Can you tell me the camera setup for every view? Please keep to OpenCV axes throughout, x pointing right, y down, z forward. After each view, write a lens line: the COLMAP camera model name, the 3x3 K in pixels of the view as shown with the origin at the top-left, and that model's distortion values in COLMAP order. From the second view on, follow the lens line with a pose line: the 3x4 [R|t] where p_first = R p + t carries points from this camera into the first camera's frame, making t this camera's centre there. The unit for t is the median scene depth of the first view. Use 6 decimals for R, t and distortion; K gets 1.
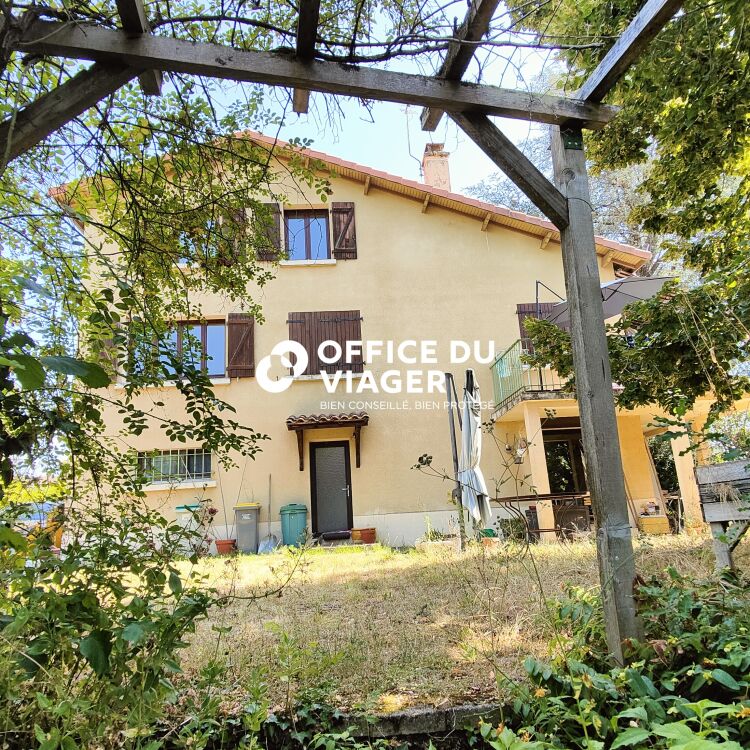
lens RADIAL K [[568.5, 0, 375.0], [0, 568.5, 375.0], [0, 0, 1]] dist [-0.004547, -0.002637]
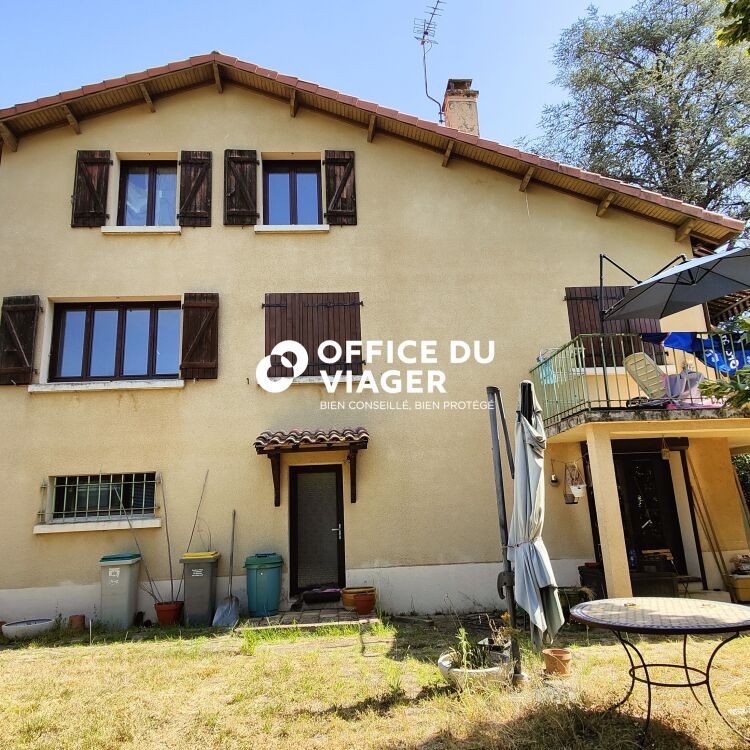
lens RADIAL K [[568.5, 0, 375.0], [0, 568.5, 375.0], [0, 0, 1]] dist [-0.004547, -0.002637]
pose [[0.999855, 0.016826, -0.002480, -0.001863], [-0.016777, 0.999683, 0.018775, -0.018264], [0.002795, -0.018730, 0.999821, 0.243991]]
